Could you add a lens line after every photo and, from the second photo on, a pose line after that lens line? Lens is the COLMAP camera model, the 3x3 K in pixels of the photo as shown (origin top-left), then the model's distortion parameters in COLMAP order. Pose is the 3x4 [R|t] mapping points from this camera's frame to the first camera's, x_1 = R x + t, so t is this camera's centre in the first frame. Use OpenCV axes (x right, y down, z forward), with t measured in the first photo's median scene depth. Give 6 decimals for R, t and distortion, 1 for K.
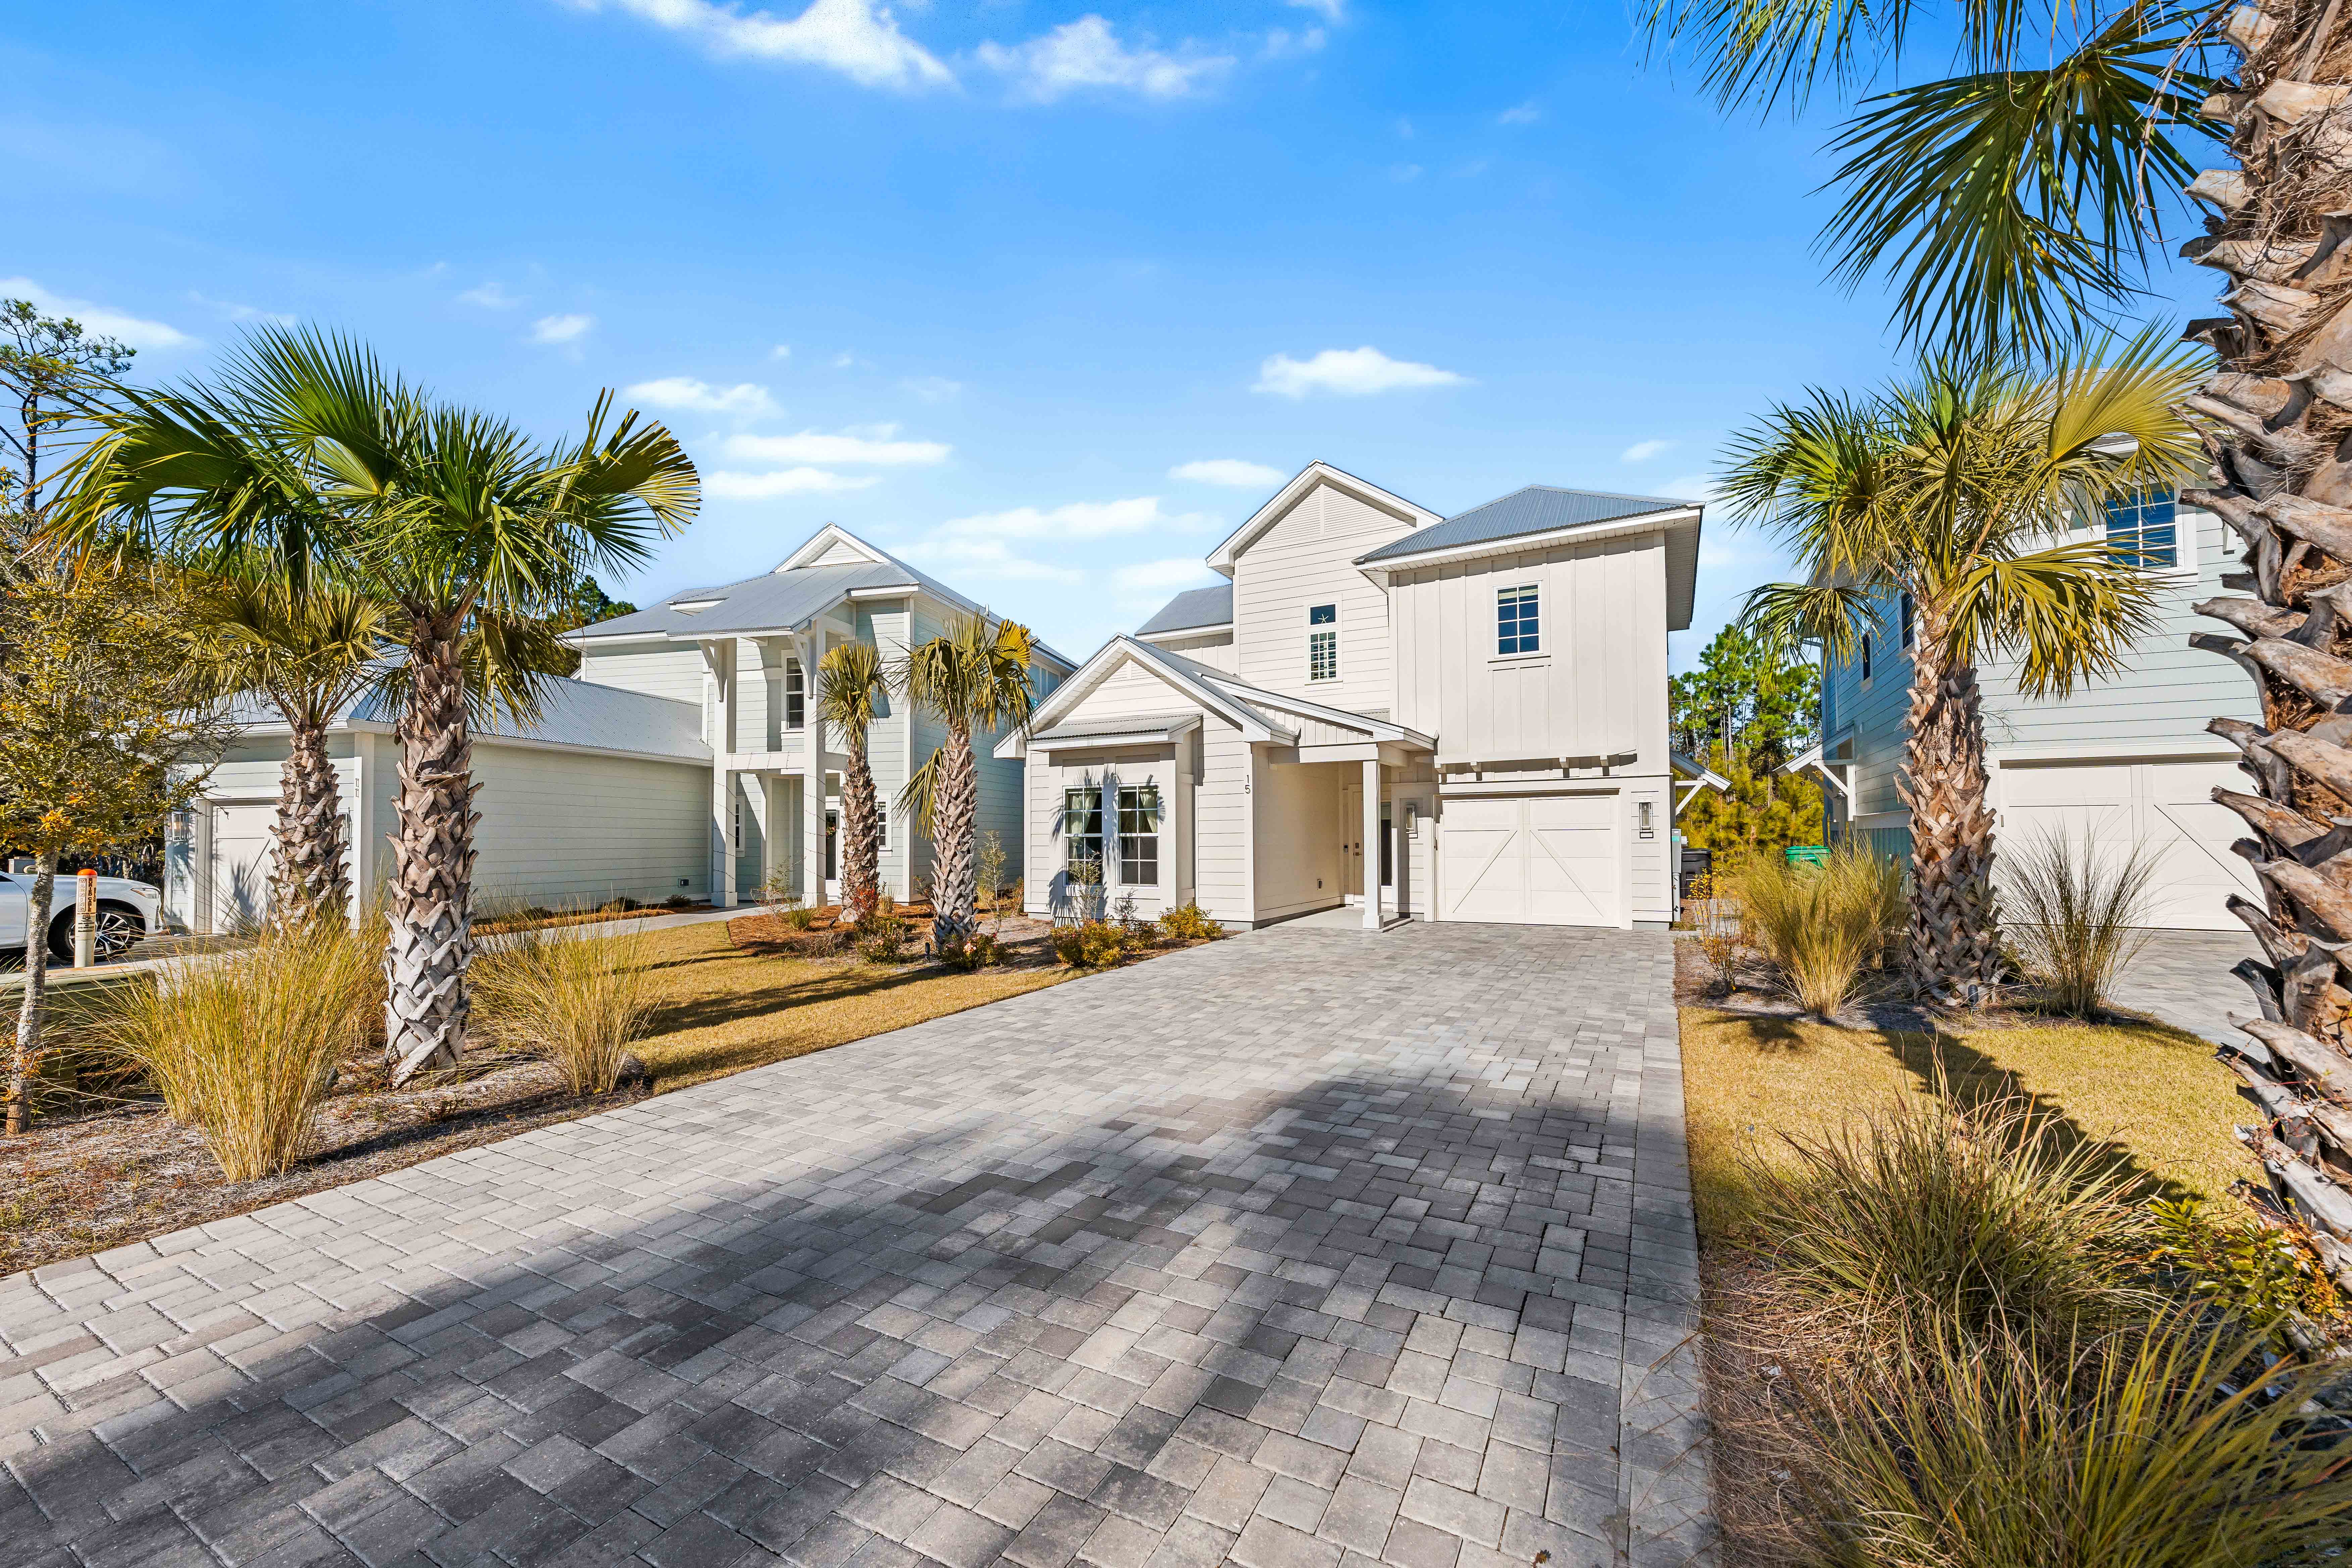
lens RADIAL K [[865.4, 0, 1123.2], [0, 865.4, 767.2], [0, 0, 1]] dist [0.000251, 0.000023]
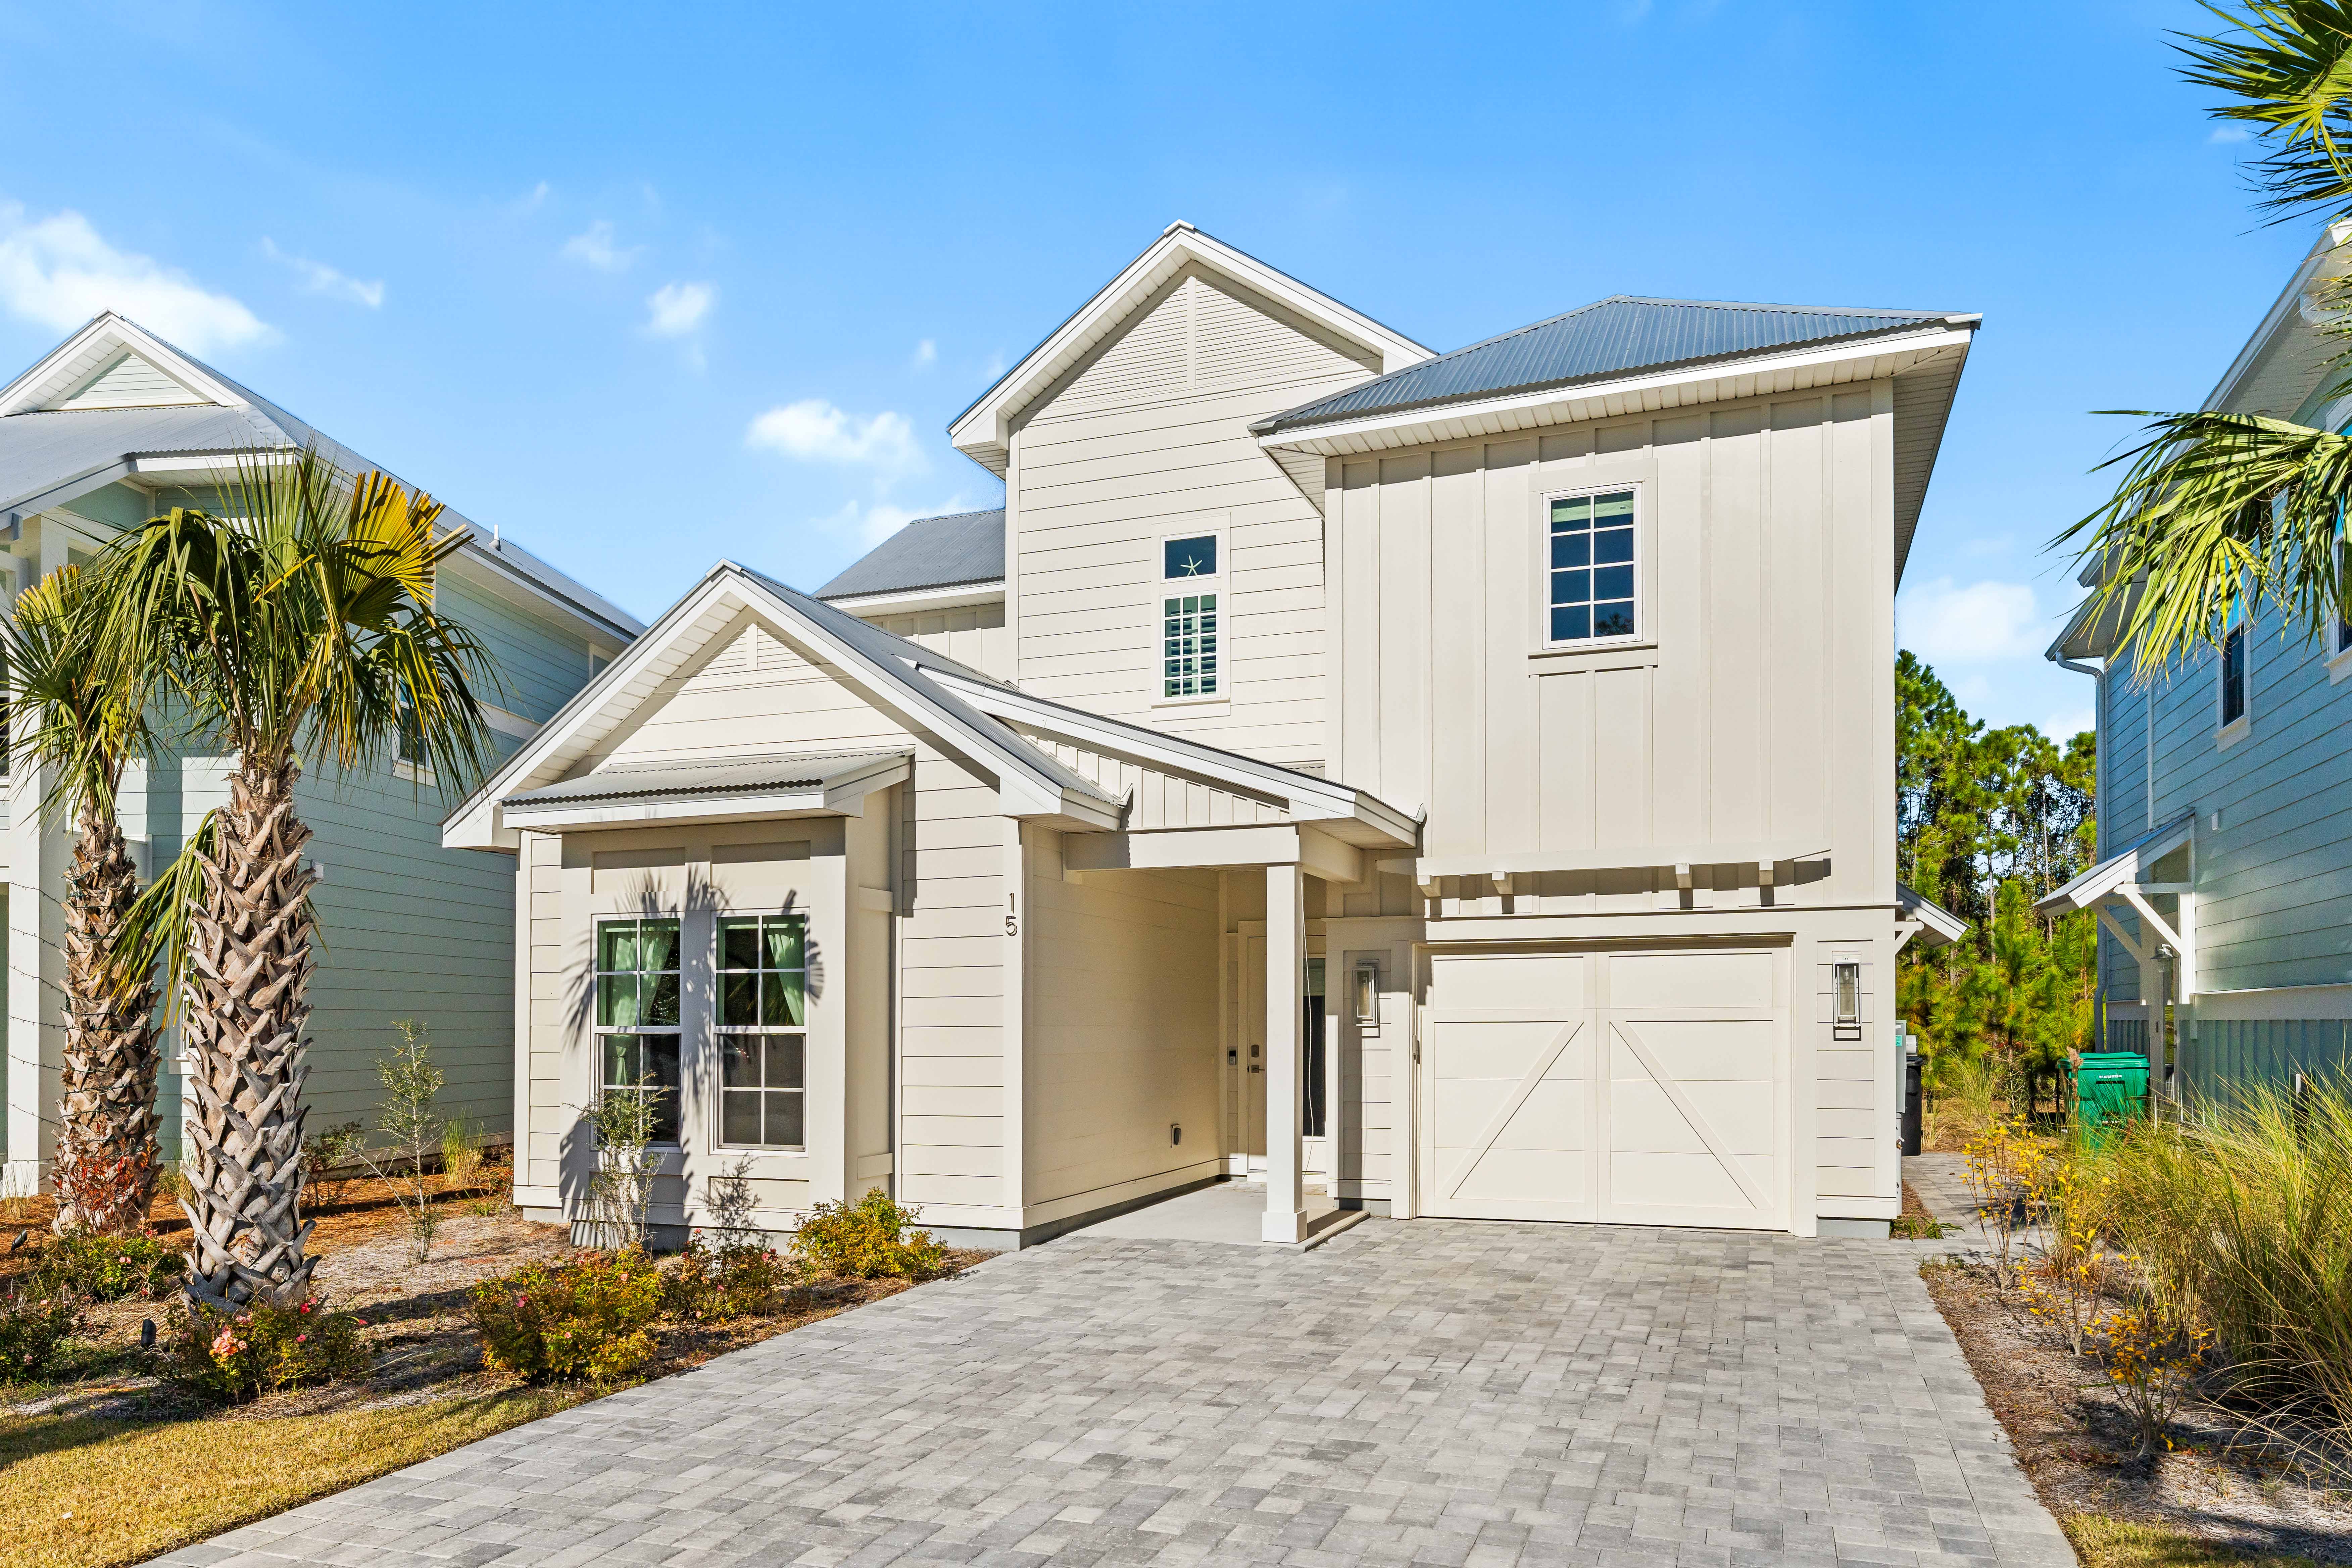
lens RADIAL K [[1477.5, 0, 1180.2], [0, 1477.5, 785.8], [0, 0, 1]] dist [-0.000601, -0.000057]
pose [[0.979164, 0.032680, 0.200423, 0.072487], [-0.017461, 0.996860, -0.077240, 0.010697], [-0.202318, 0.072131, 0.976660, 0.239081]]
